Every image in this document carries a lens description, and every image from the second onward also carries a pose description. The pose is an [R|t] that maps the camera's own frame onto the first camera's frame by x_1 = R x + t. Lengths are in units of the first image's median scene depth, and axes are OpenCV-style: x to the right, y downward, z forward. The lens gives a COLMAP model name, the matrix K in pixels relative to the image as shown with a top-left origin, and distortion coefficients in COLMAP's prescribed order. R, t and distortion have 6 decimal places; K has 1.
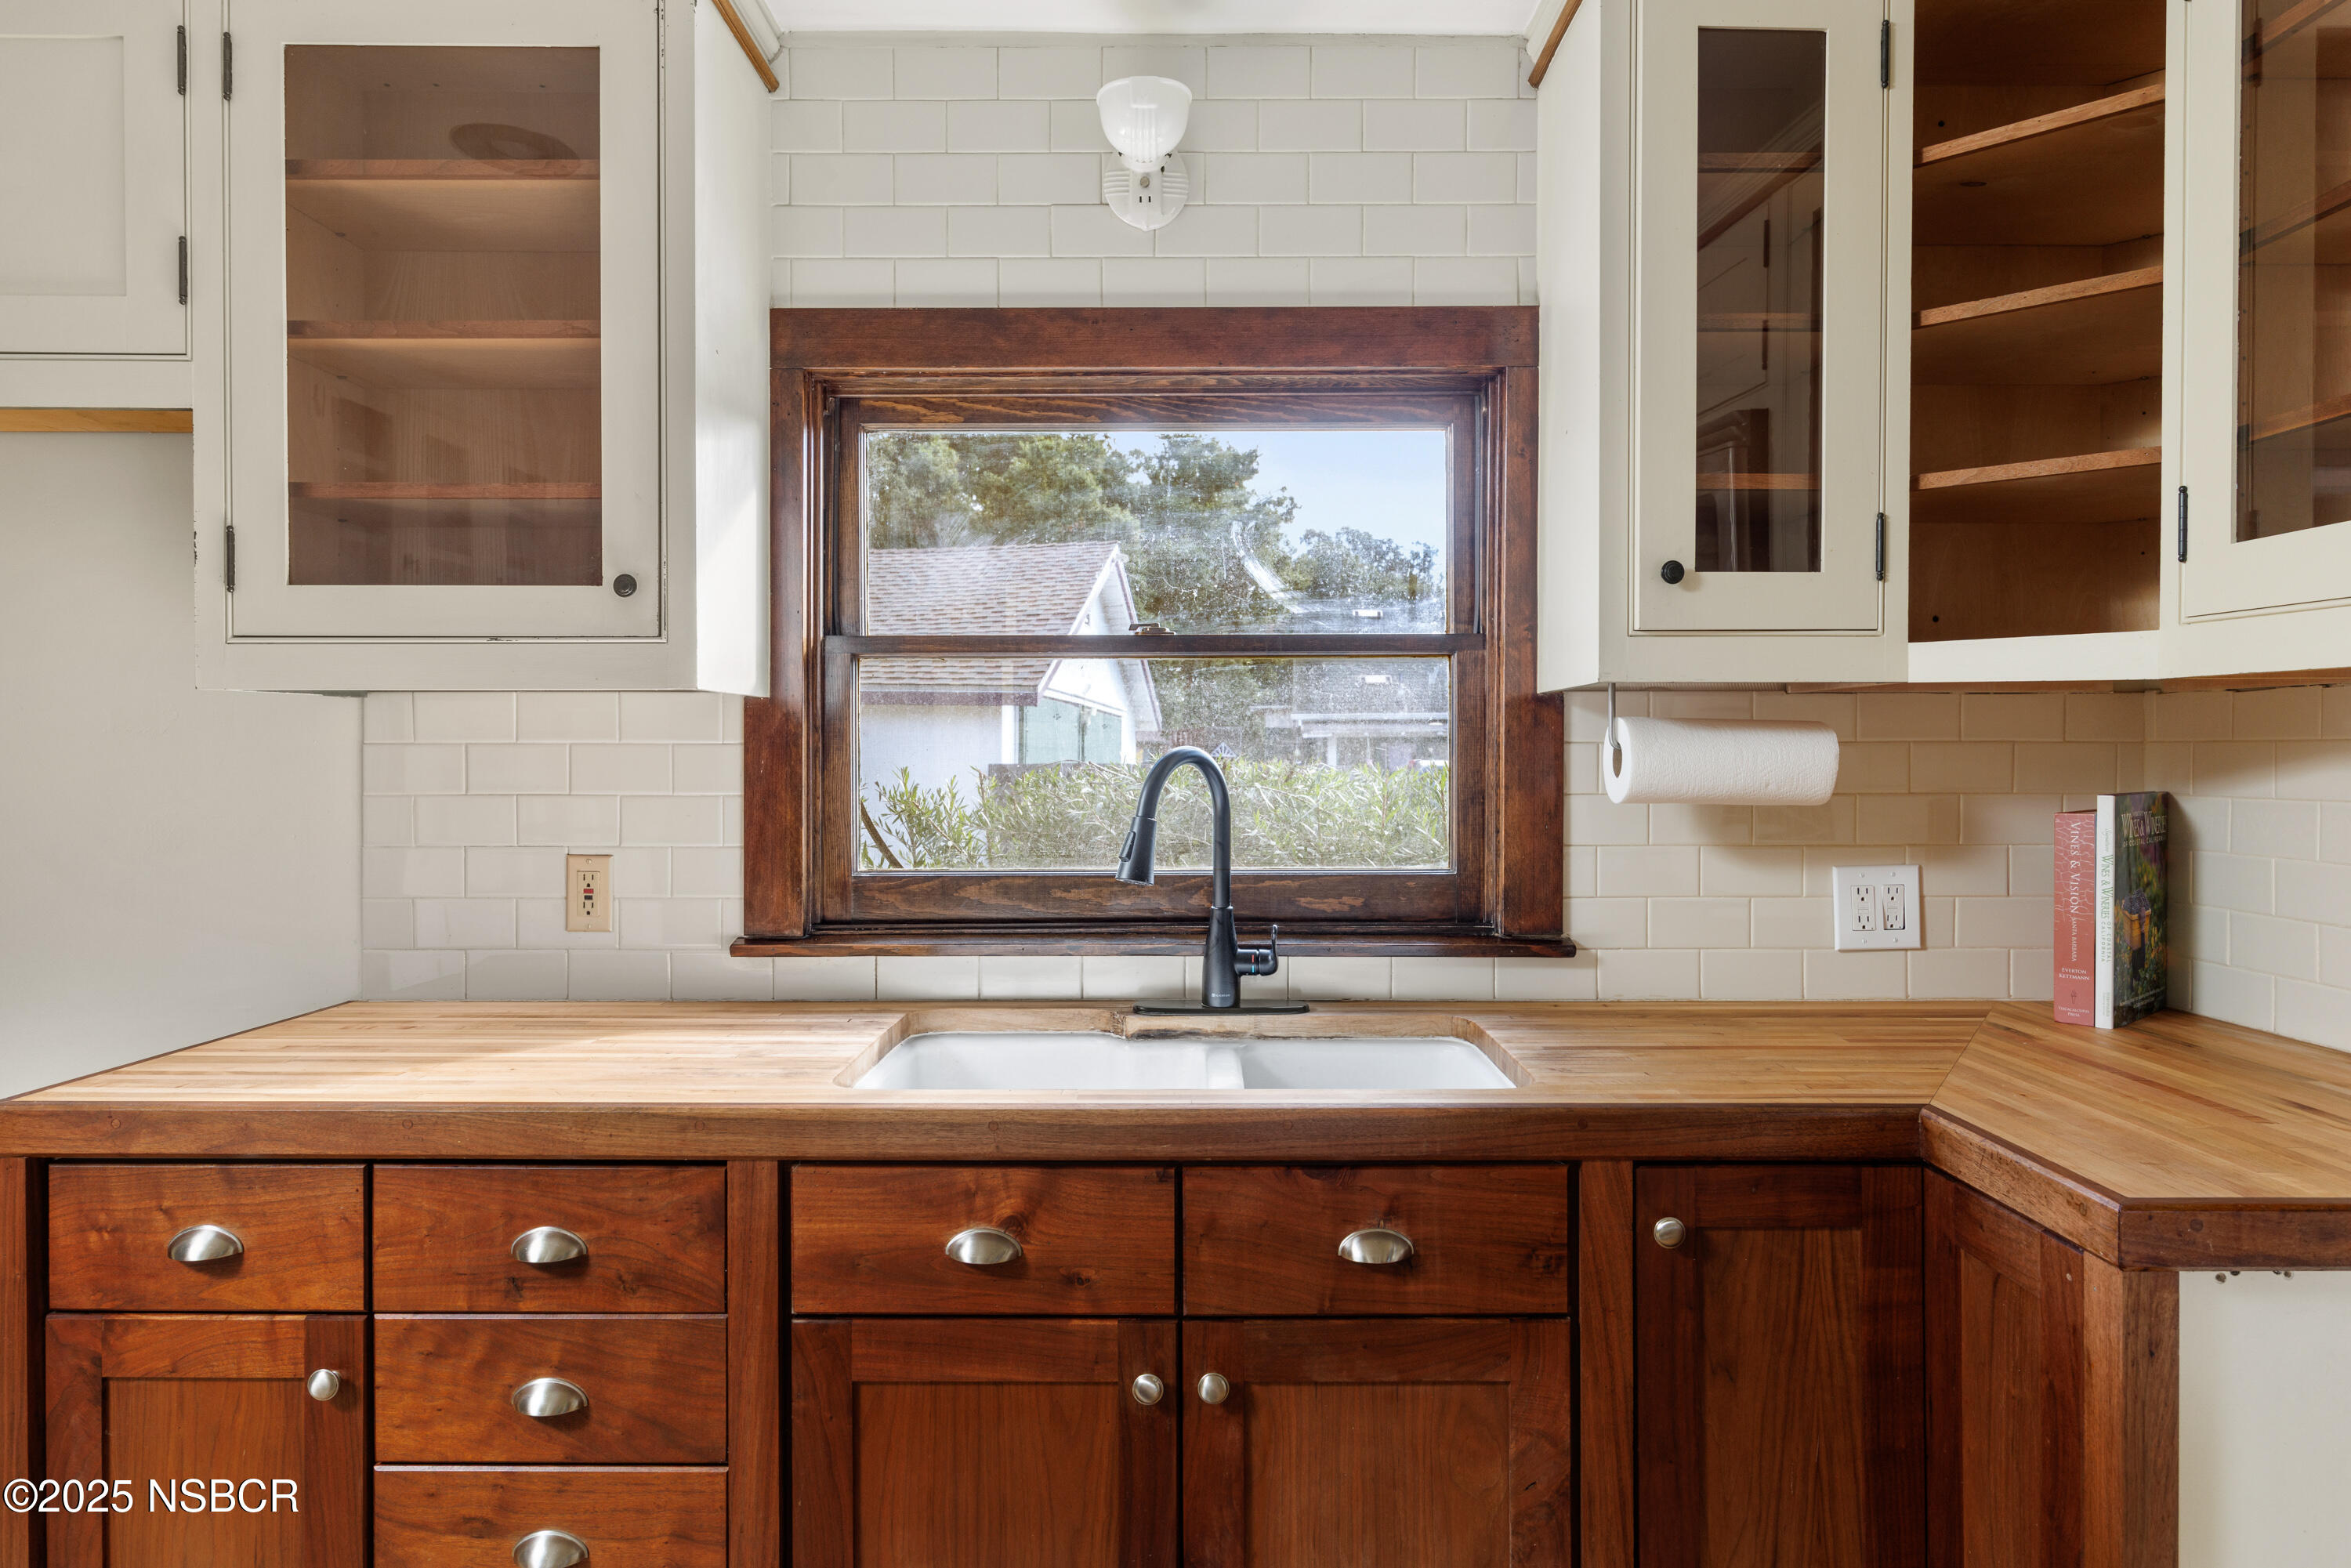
lens RADIAL K [[1424.0, 0, 1175.5], [0, 1424.0, 784.0], [0, 0, 1]] dist [0.002154, 0.000114]
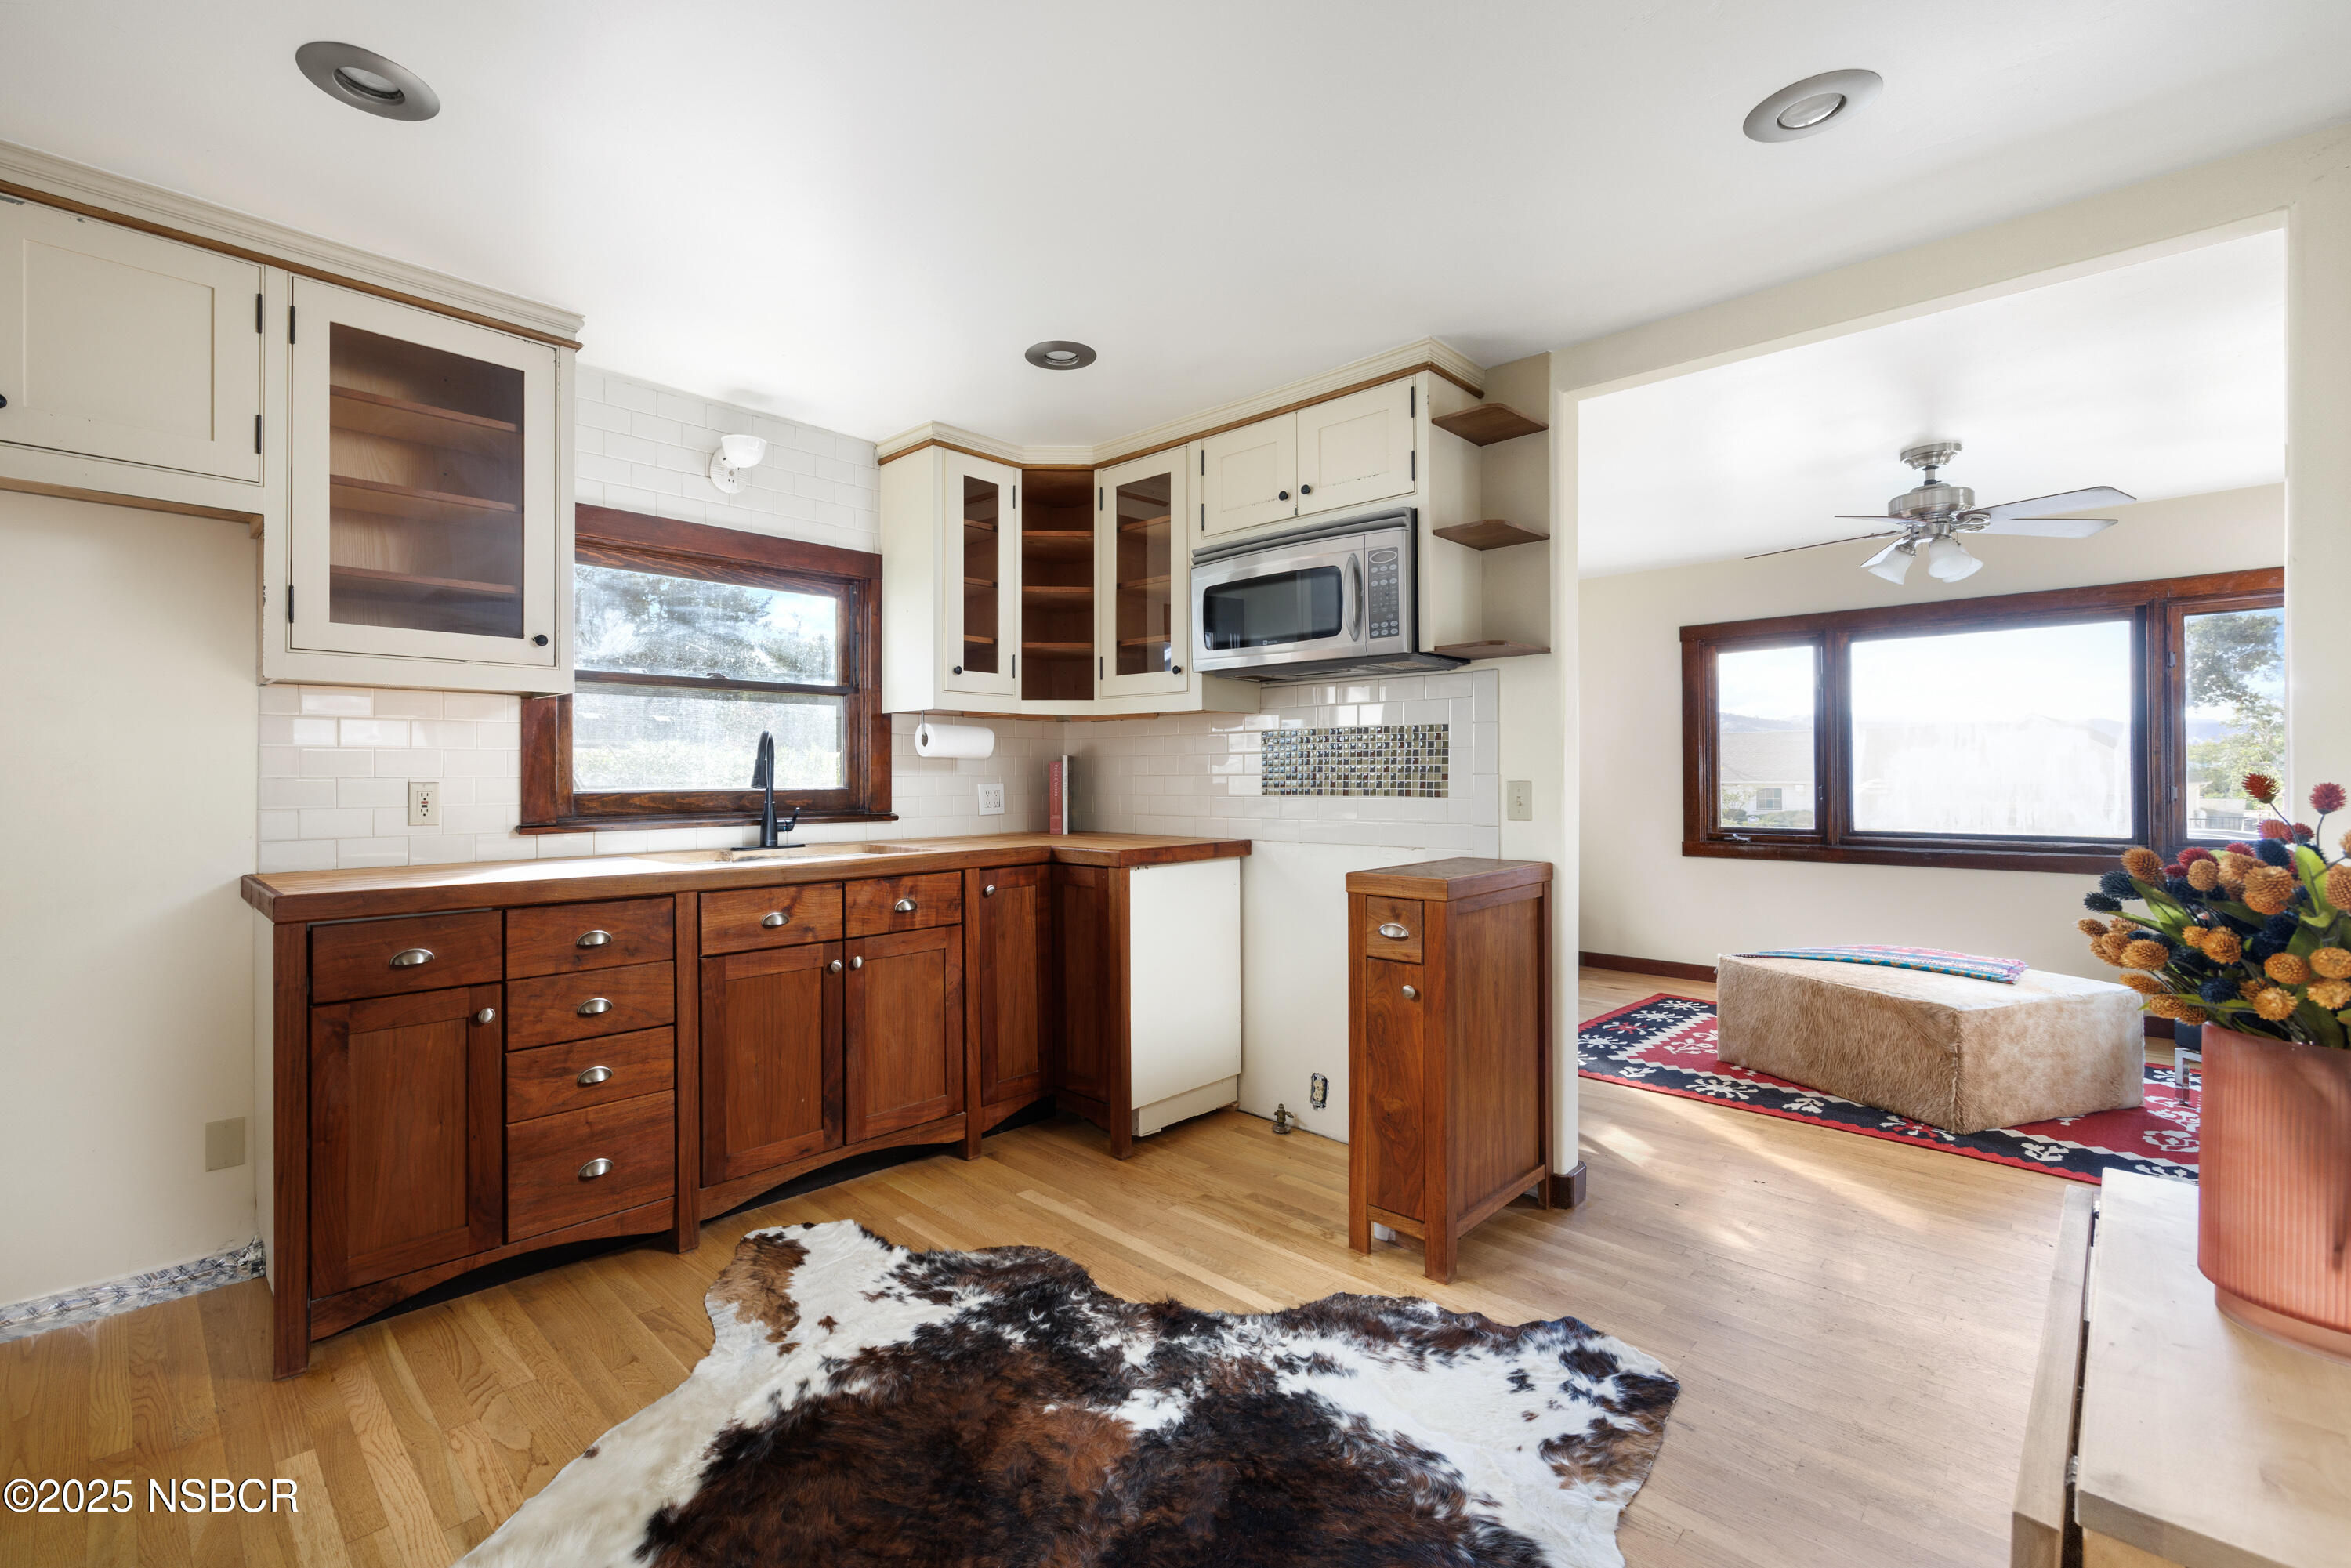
lens RADIAL K [[941.3, 0, 1170.6], [0, 941.3, 786.8], [0, 0, 1]] dist [0.003222, 0.000286]
pose [[0.669656, -0.017922, 0.742455, -0.743649], [0.020620, 0.999772, 0.005535, 0.076320], [-0.742385, 0.011603, 0.669873, -0.533426]]
